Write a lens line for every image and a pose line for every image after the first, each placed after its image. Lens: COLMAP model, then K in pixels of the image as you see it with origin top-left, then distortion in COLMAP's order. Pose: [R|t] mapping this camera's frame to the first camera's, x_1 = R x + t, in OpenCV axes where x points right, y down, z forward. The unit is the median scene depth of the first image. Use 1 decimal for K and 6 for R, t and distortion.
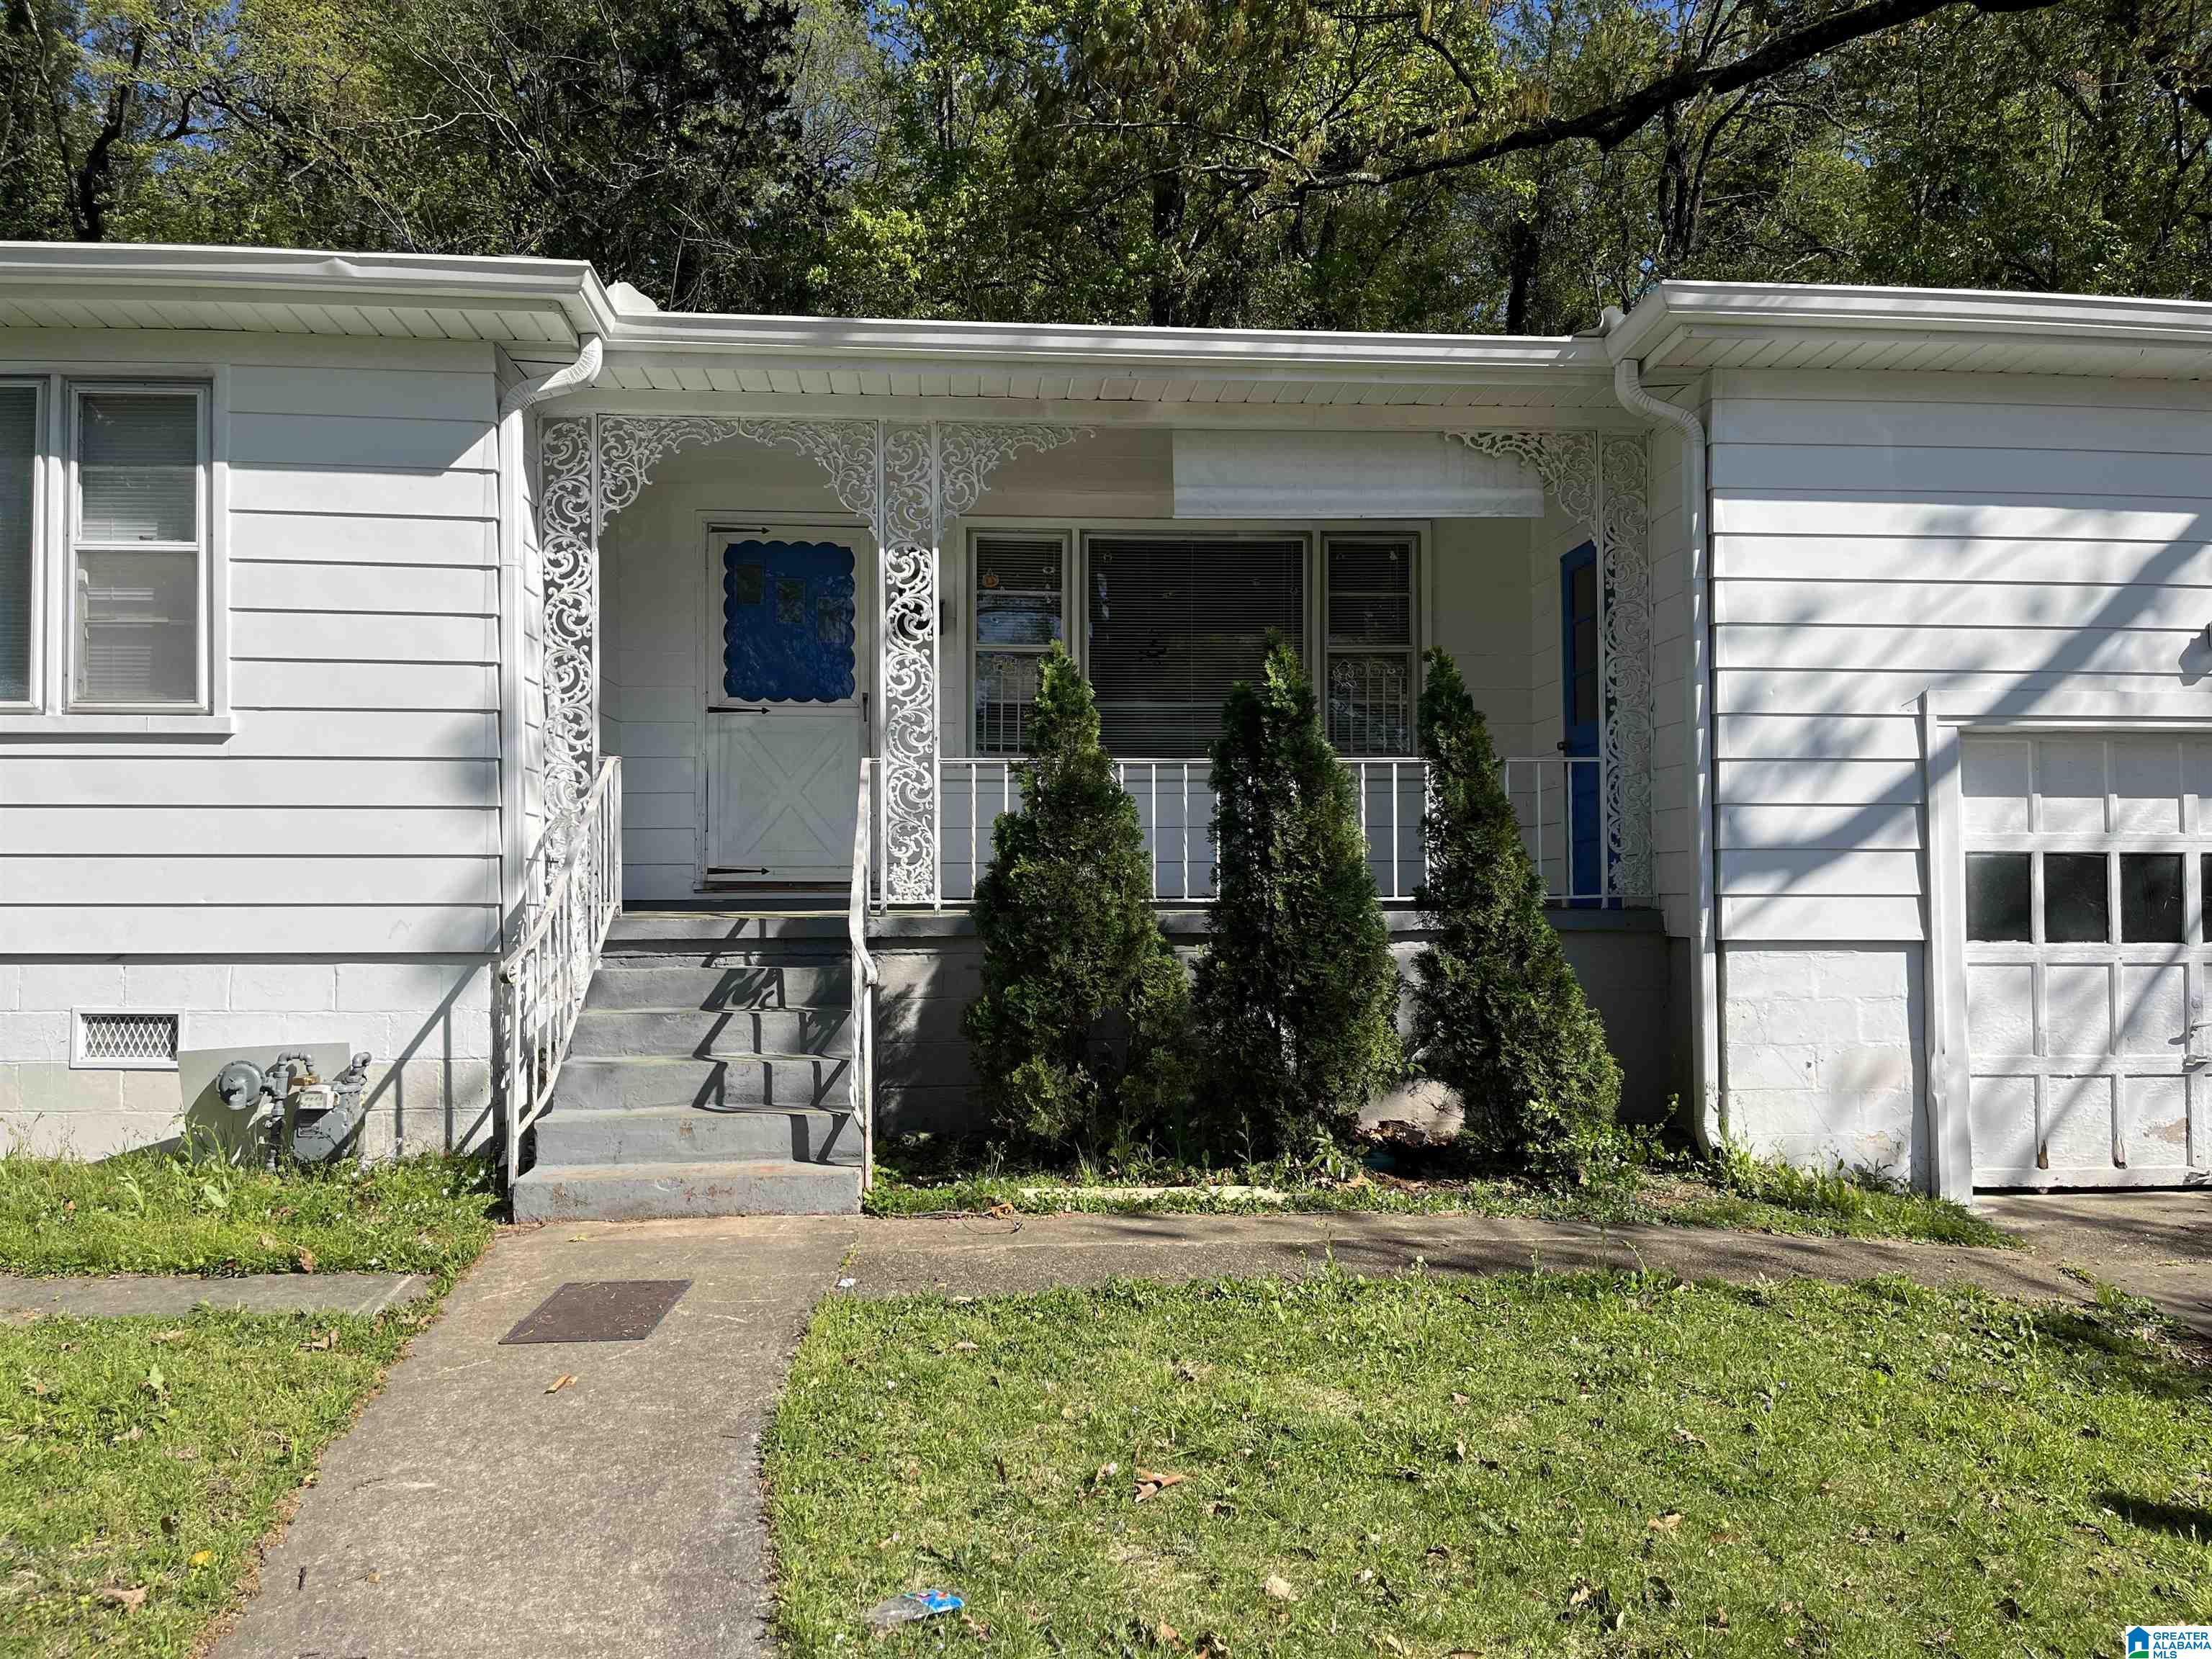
lens RADIAL K [[1675.1, 0, 1101.0], [0, 1675.1, 837.3], [0, 0, 1]] dist [0.024586, -0.021889]
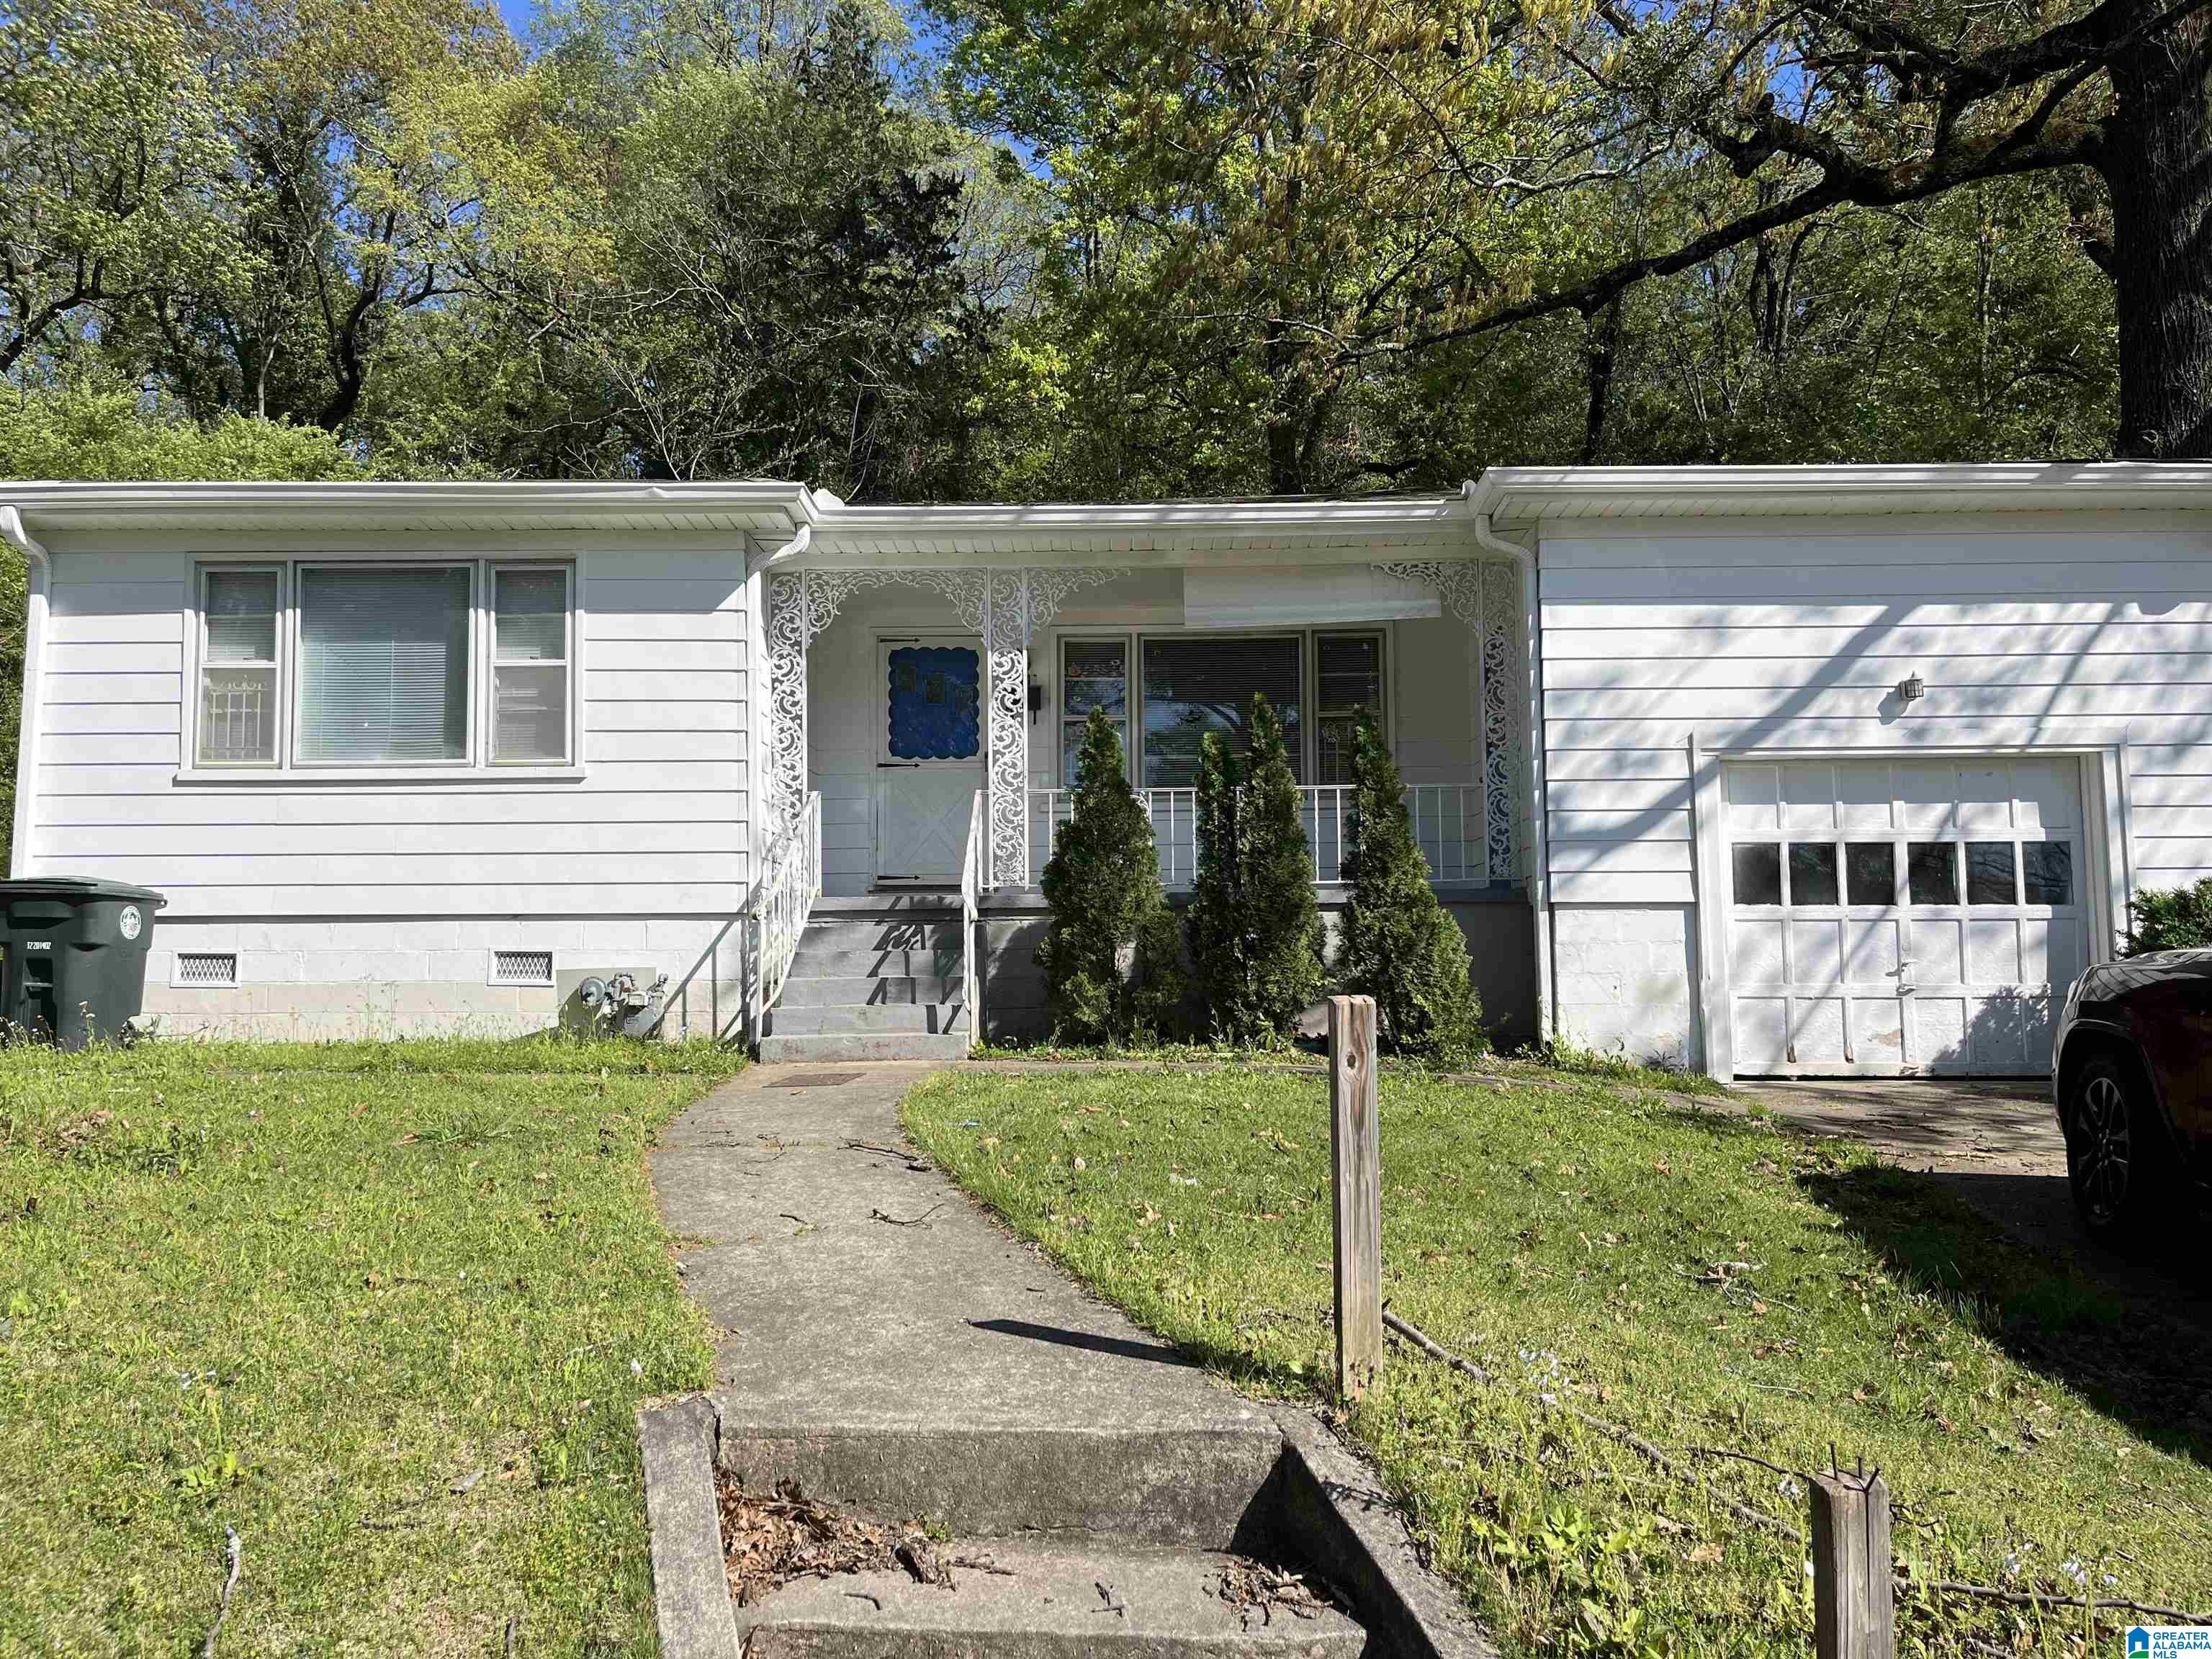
lens RADIAL K [[1675.1, 0, 1117.6], [0, 1675.1, 831.6], [0, 0, 1]] dist [0.024586, -0.021889]
pose [[0.995572, -0.014180, -0.092928, 0.124312], [0.009072, 0.998436, -0.055167, 0.074951], [0.093565, 0.054080, 0.994143, -0.489162]]
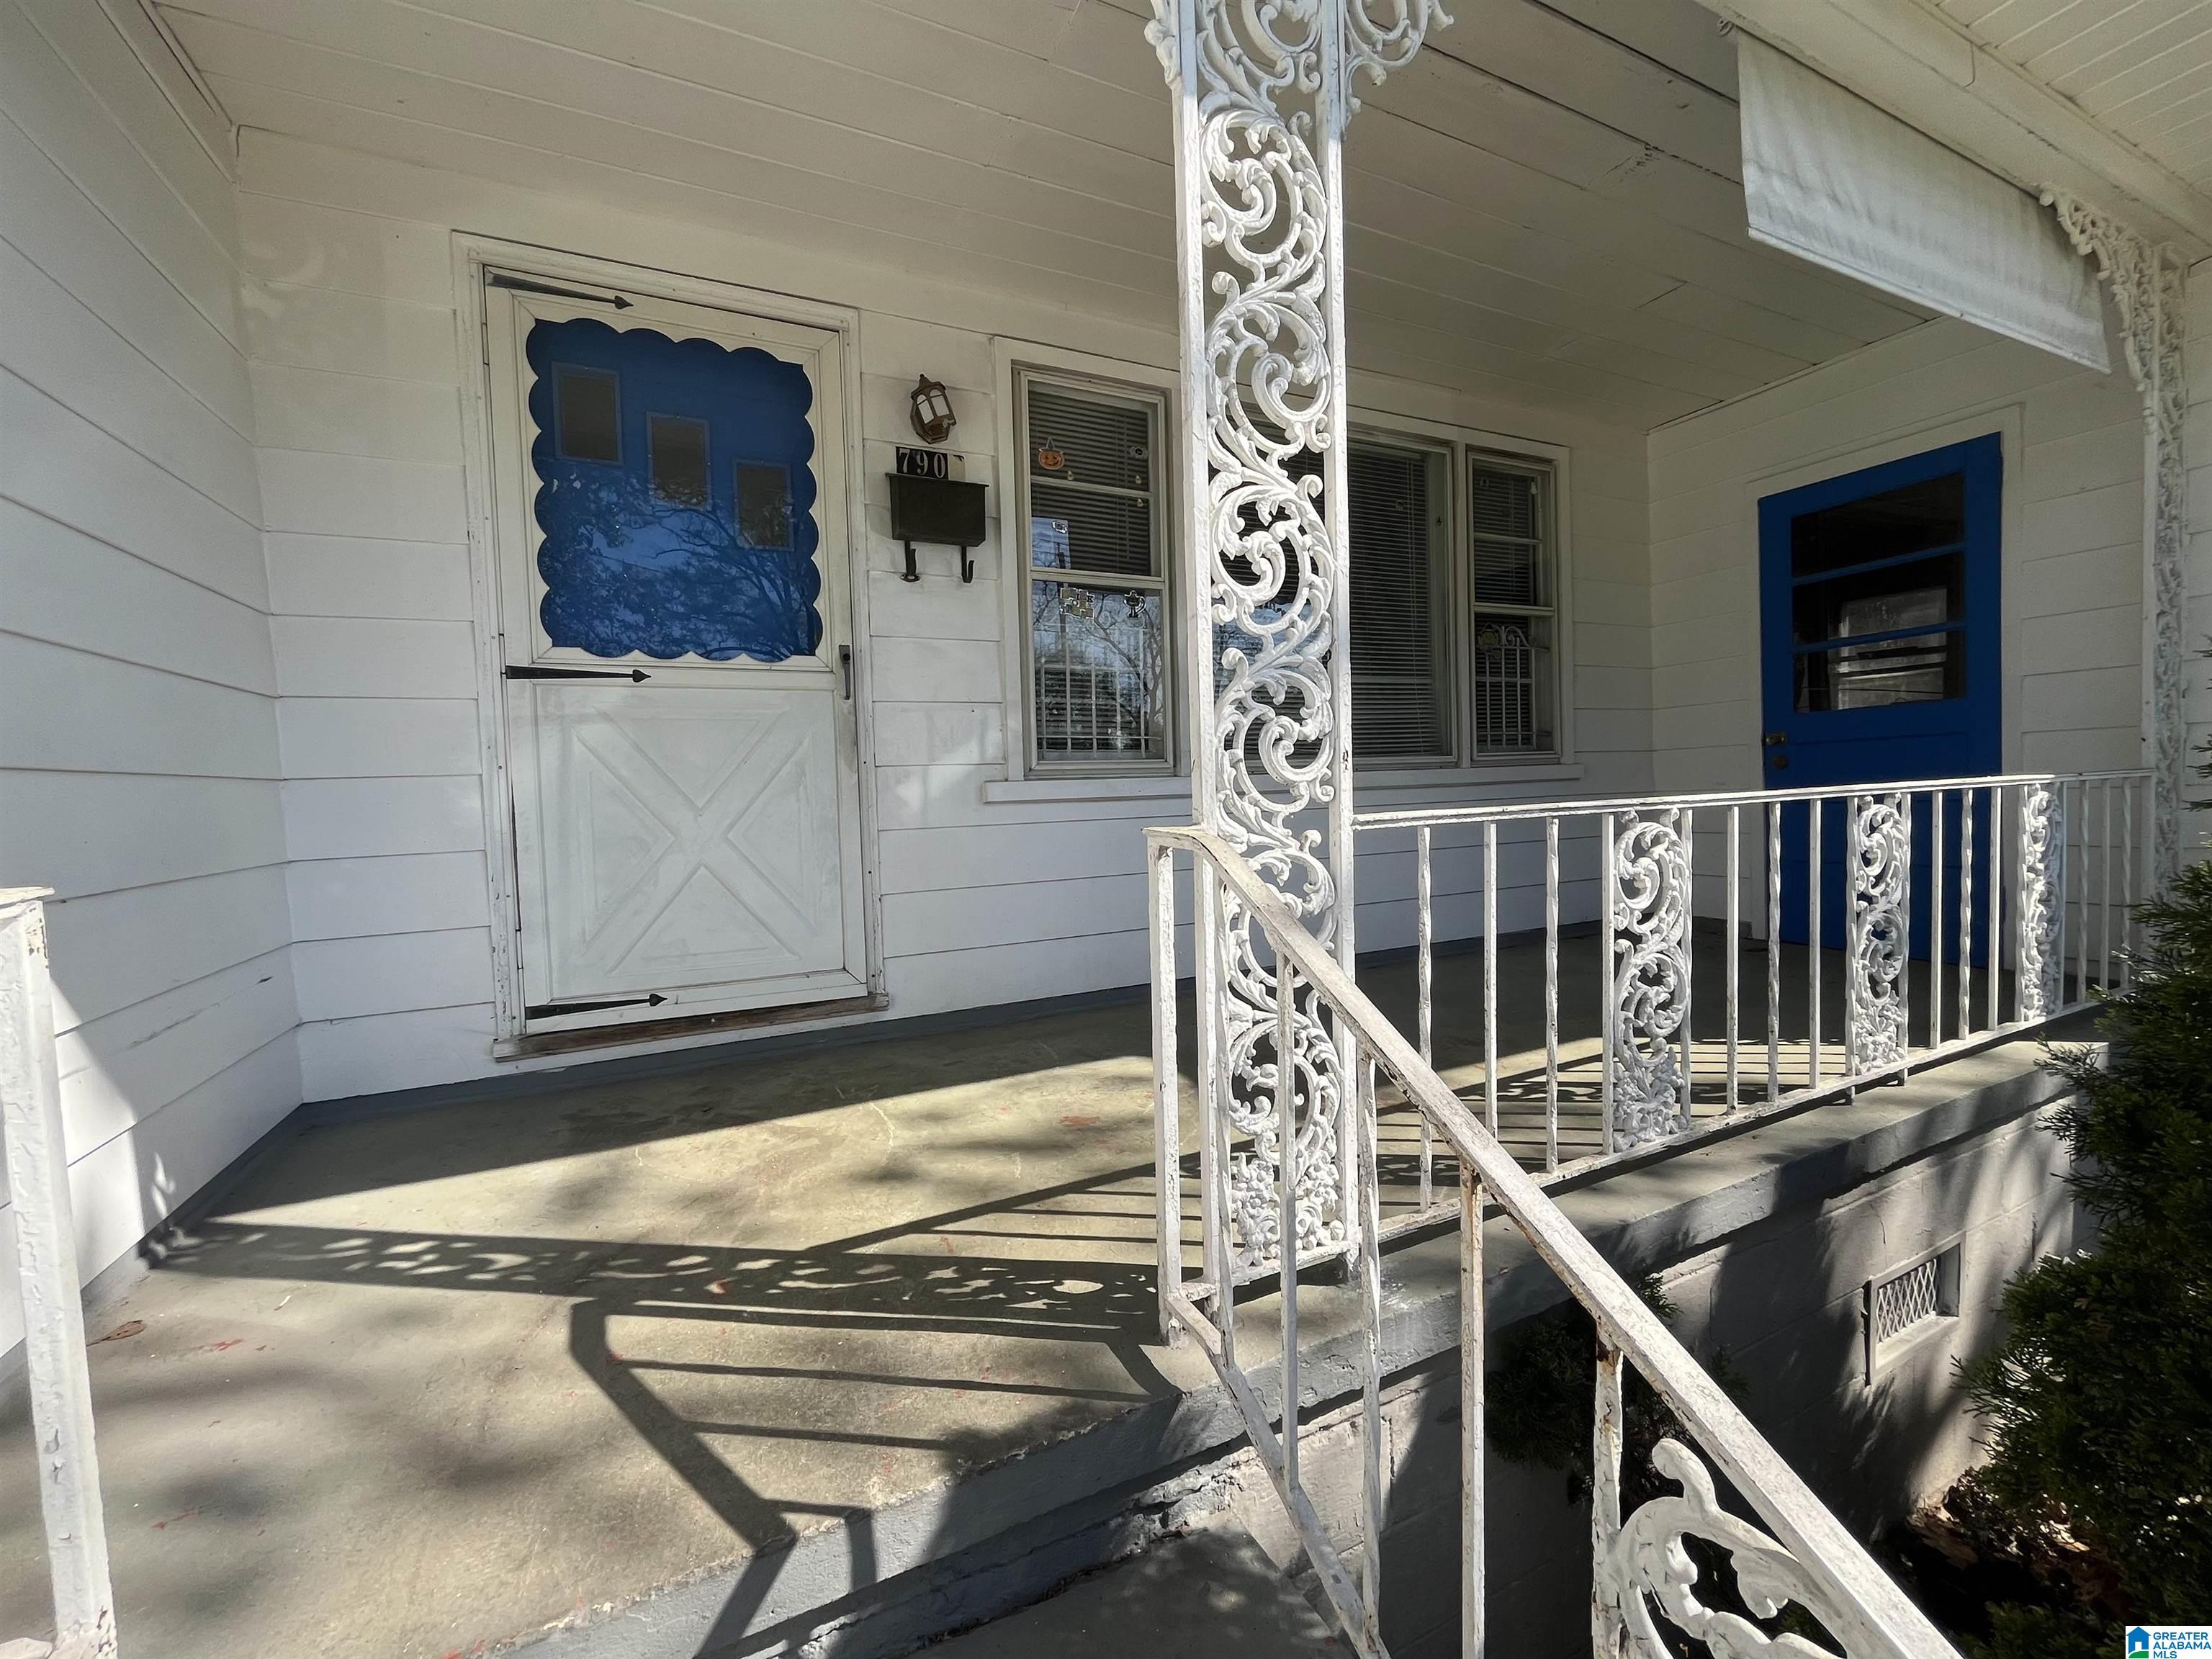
lens RADIAL K [[905.4, 0, 1100.0], [0, 905.4, 820.8], [0, 0, 1]] dist [-0.003161, -0.000186]
pose [[0.935079, -0.038348, 0.352359, -0.208768], [0.015718, 0.997638, 0.066864, -0.060026], [-0.354091, -0.056985, 0.933473, 0.864694]]
